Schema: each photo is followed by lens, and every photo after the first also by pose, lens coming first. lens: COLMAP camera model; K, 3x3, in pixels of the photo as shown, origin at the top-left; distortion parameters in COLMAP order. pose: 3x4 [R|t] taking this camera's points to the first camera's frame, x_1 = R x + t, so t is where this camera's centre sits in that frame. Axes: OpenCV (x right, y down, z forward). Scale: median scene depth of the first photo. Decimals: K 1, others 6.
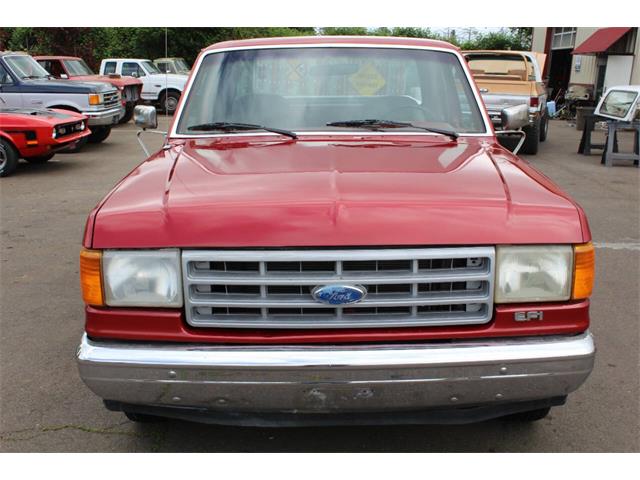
lens RADIAL K [[650.7, 0, 319.3], [0, 650.7, 222.3], [0, 0, 1]] dist [-0.090047, -0.001106]
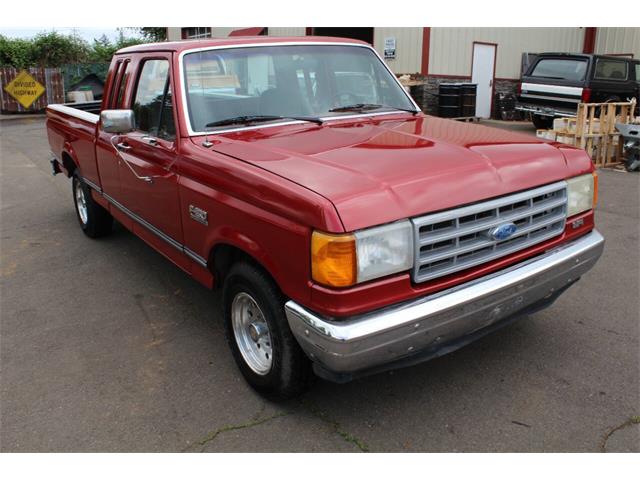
lens RADIAL K [[565.5, 0, 320.0], [0, 565.5, 240.0], [0, 0, 1]] dist [-0.085213, 0.015210]
pose [[0.827418, -0.193827, 0.527077, -0.822809], [0.160674, 0.981022, 0.108530, -0.051409], [-0.538110, -0.005112, 0.842859, 0.227760]]
